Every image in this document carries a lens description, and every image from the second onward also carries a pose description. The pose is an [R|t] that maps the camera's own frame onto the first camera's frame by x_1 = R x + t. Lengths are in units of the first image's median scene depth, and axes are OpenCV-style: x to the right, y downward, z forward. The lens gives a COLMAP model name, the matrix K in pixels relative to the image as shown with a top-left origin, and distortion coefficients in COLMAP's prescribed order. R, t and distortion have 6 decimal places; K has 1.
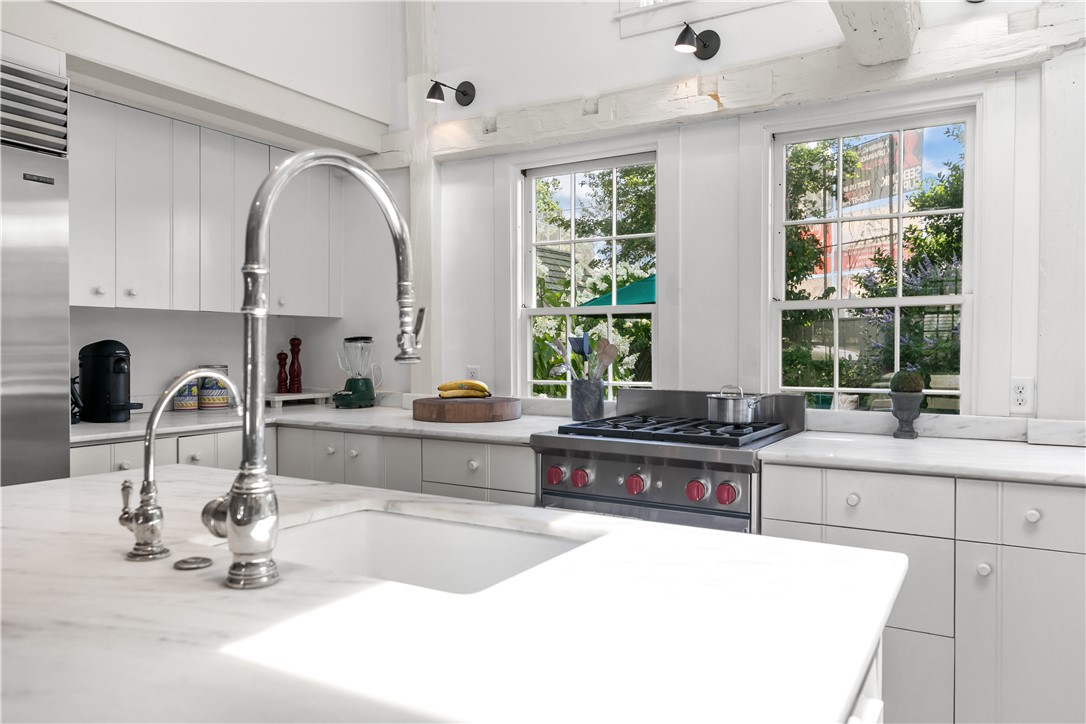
lens RADIAL K [[766.9, 0, 543.2], [0, 766.9, 359.7], [0, 0, 1]] dist [-0.011981, -0.000748]
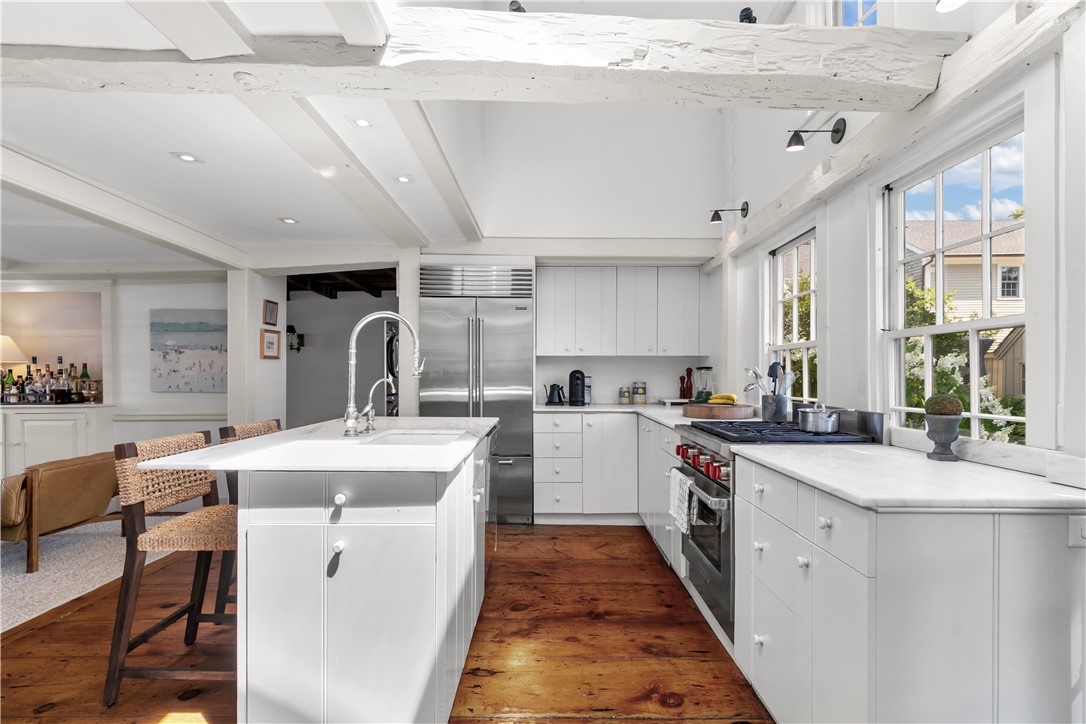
lens RADIAL K [[487.8, 0, 545.9], [0, 487.8, 370.7], [0, 0, 1]] dist [-0.020525, -0.000360]
pose [[0.506766, -0.009010, -0.862037, 0.653369], [-0.010941, 0.999798, -0.016882, 0.000788], [0.862014, 0.017986, 0.506565, 0.191680]]
